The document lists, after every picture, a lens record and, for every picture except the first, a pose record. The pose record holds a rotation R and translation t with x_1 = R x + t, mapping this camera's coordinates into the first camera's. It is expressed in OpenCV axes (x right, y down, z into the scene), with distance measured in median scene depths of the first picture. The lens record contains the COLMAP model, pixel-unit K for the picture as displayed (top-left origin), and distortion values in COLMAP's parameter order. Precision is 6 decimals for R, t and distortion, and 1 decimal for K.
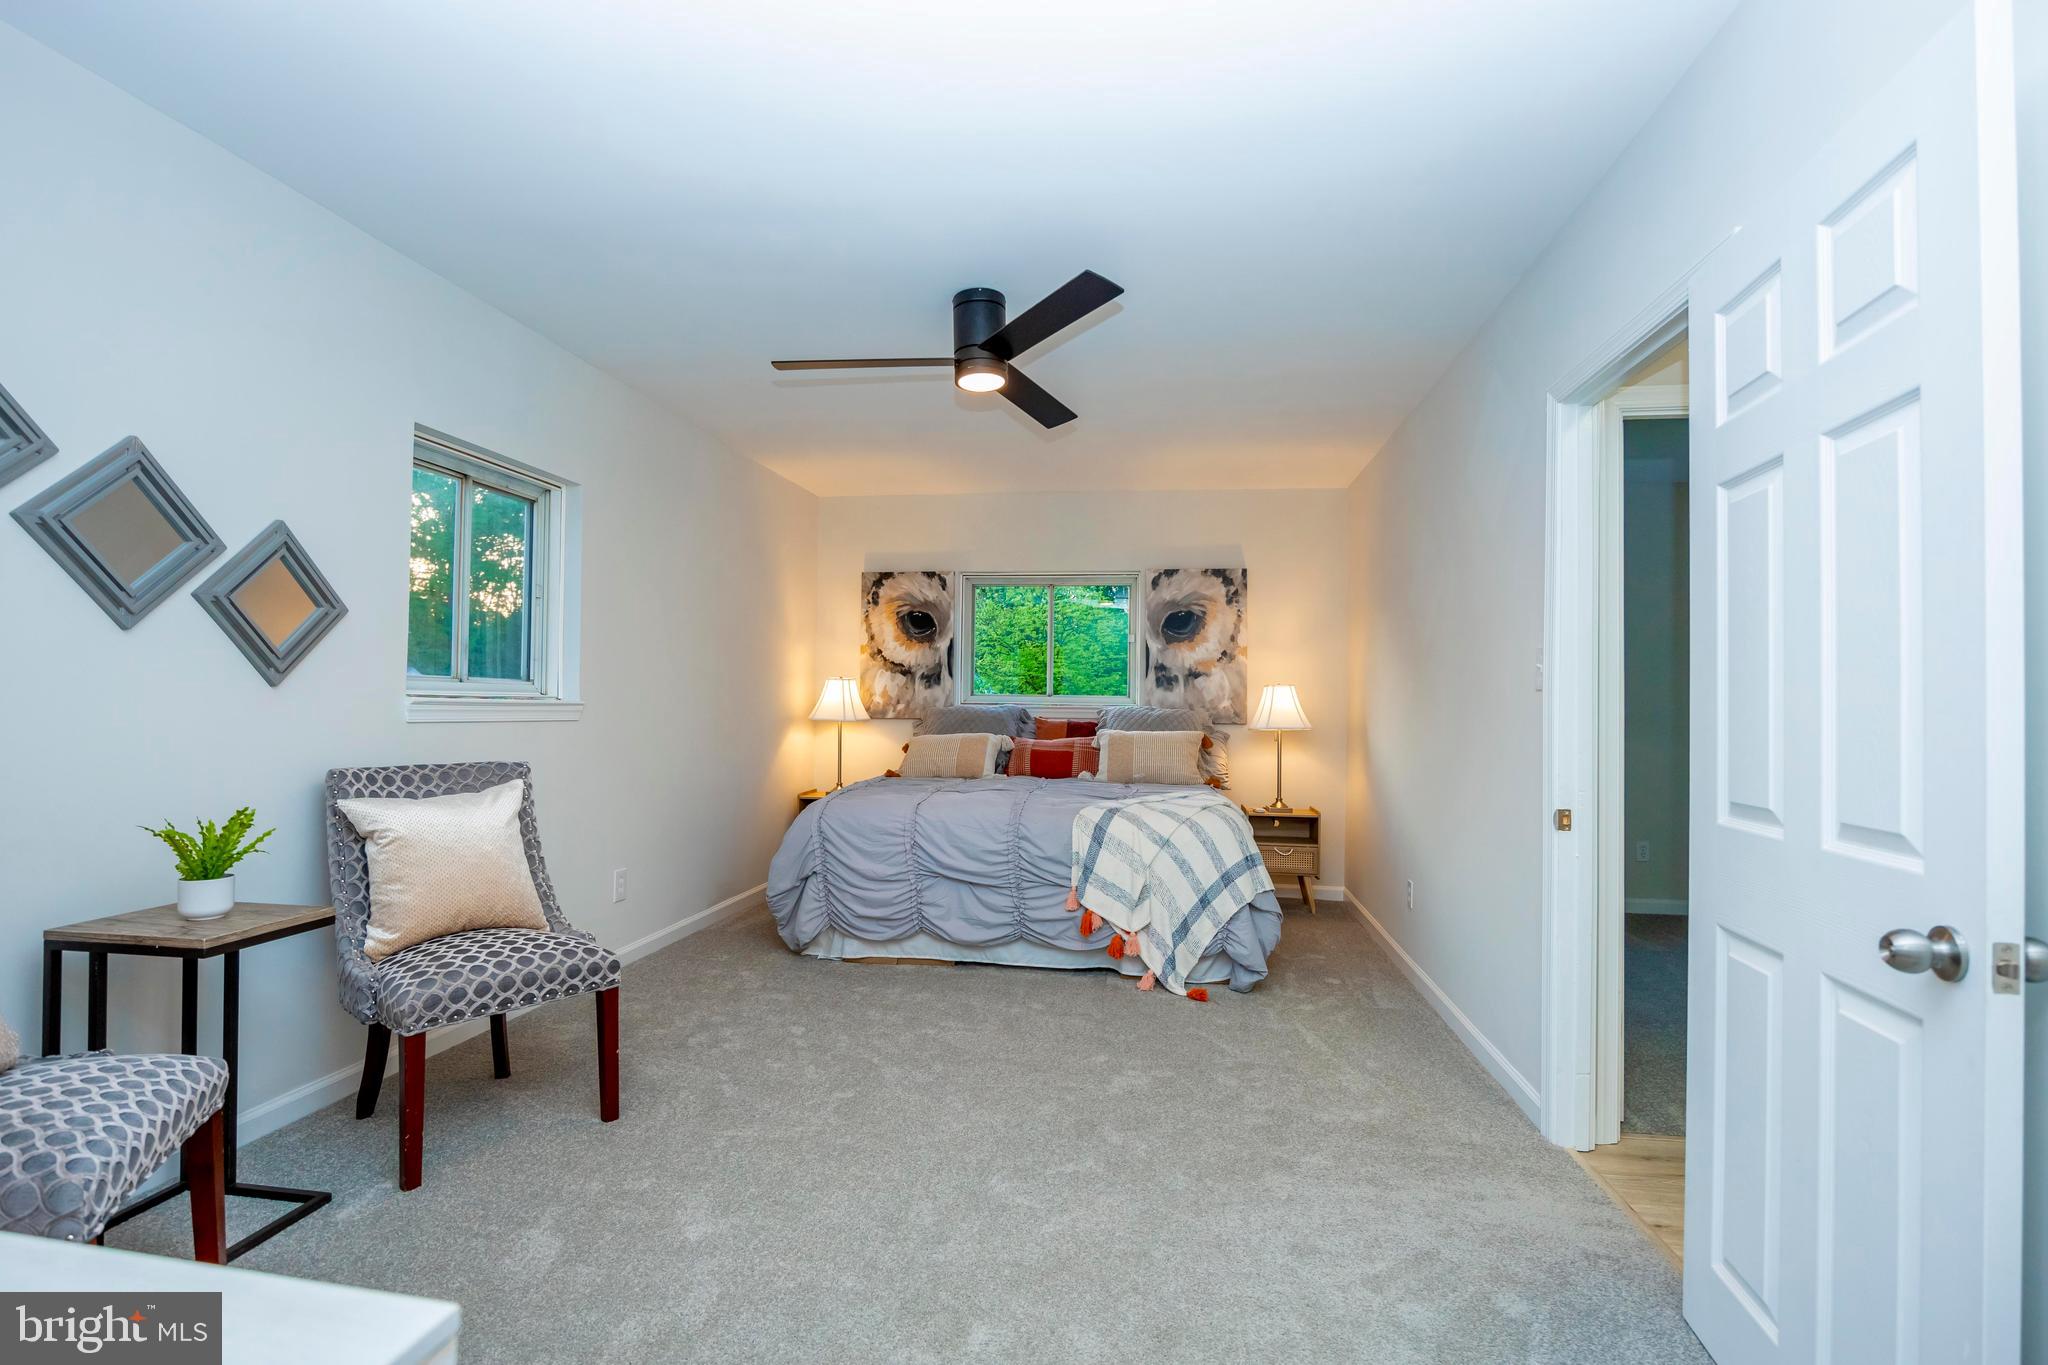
lens RADIAL K [[955.5, 0, 1017.6], [0, 955.5, 687.7], [0, 0, 1]] dist [-0.004982, -0.000446]
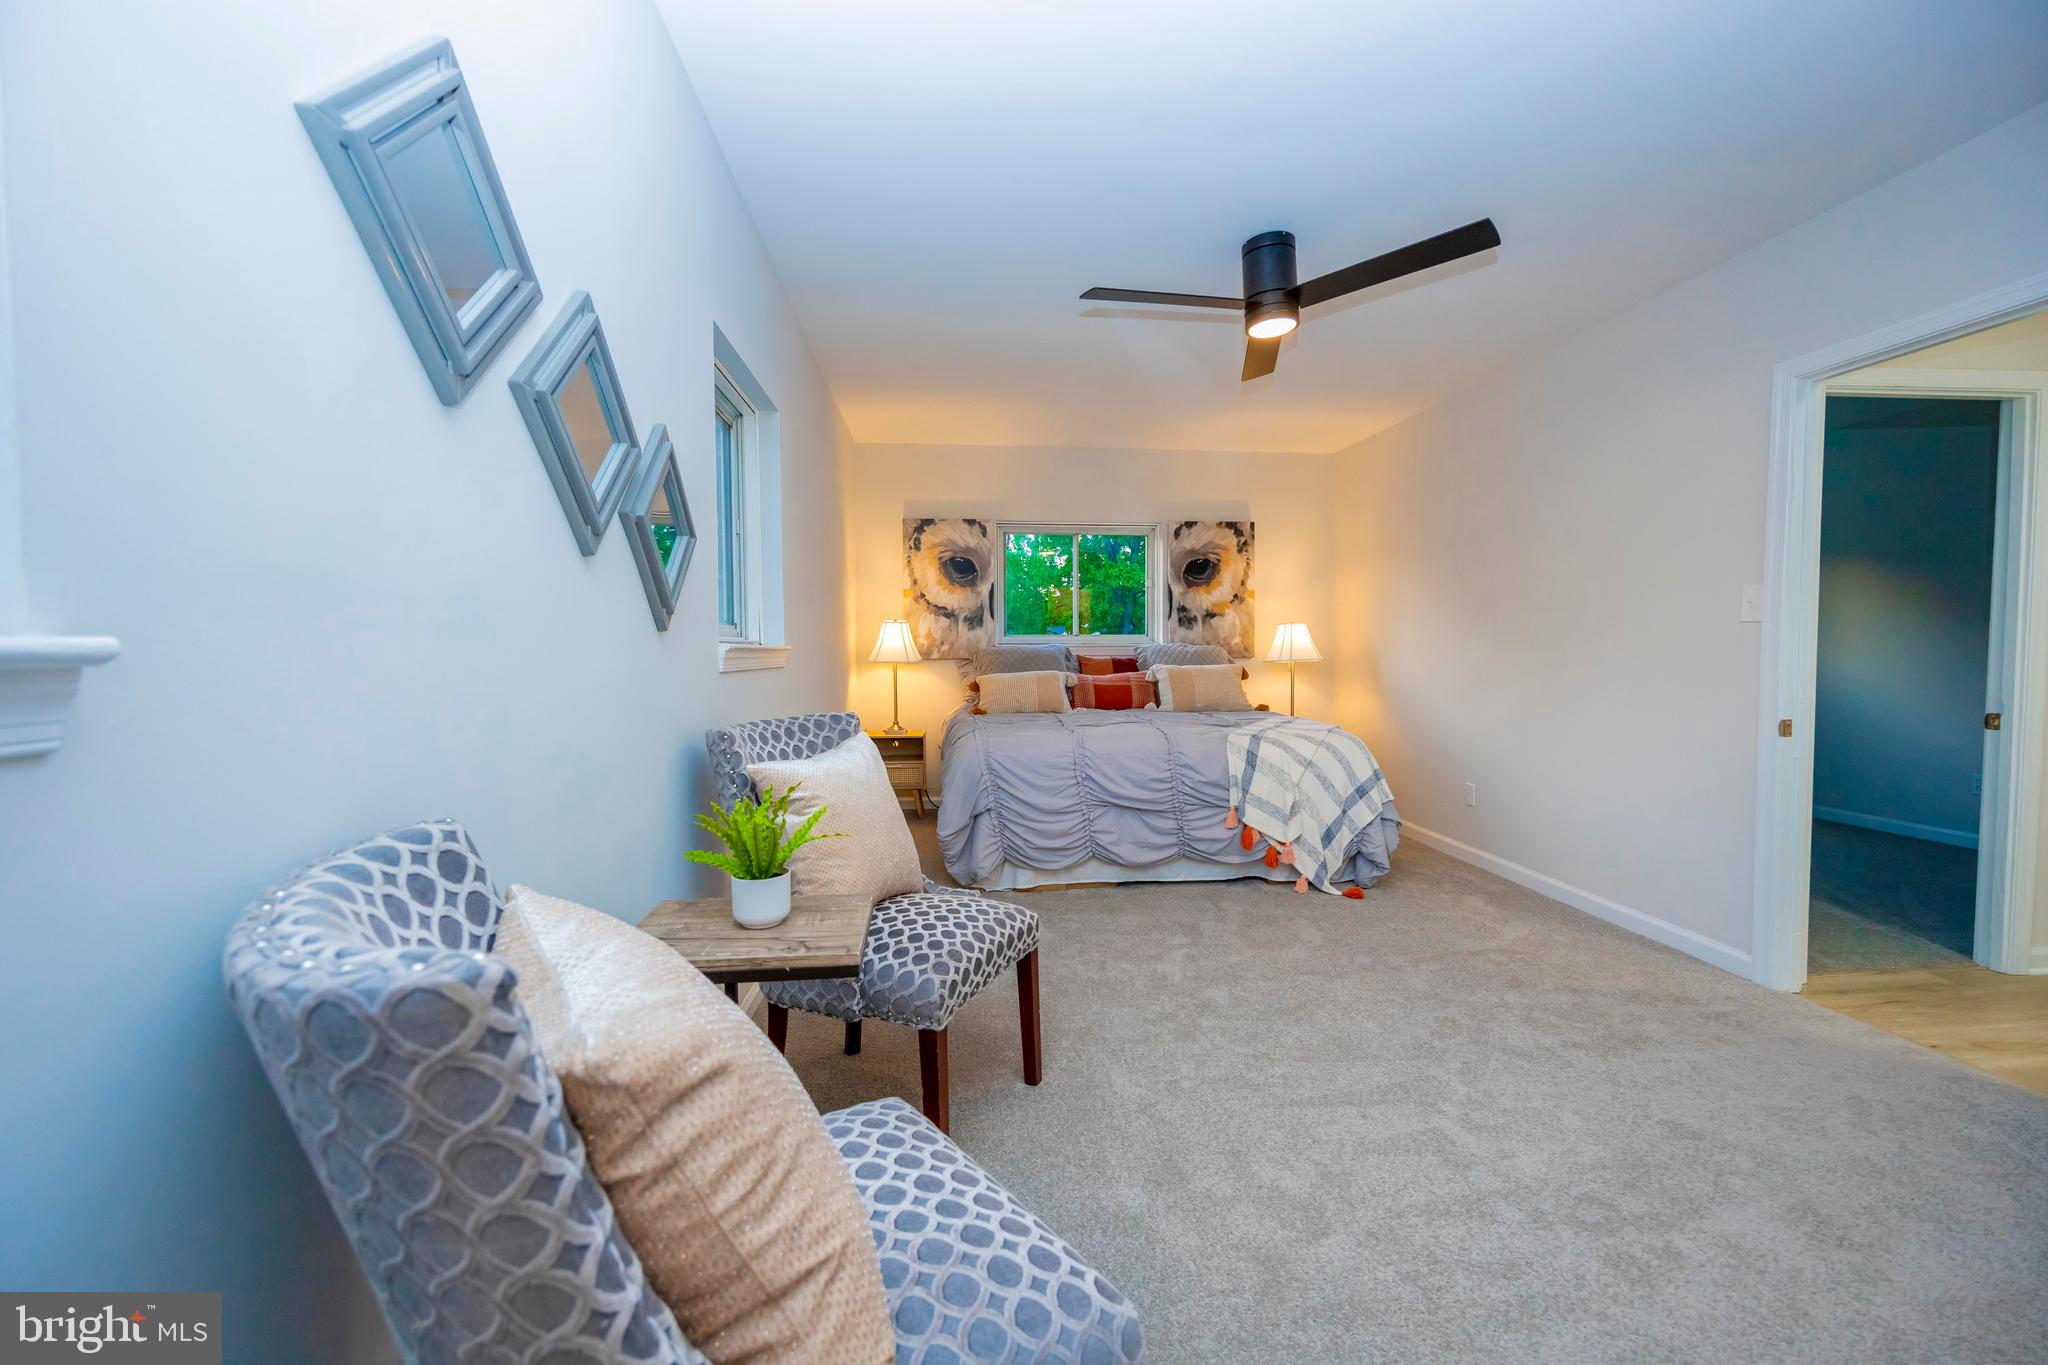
lens RADIAL K [[821.6, 0, 1018.6], [0, 821.6, 683.0], [0, 0, 1]] dist [-0.002519, 0.000714]
pose [[0.969140, -0.027853, 0.244932, -0.394488], [0.012009, 0.997751, 0.065947, -0.000118], [-0.246218, -0.060970, 0.967295, 0.145502]]
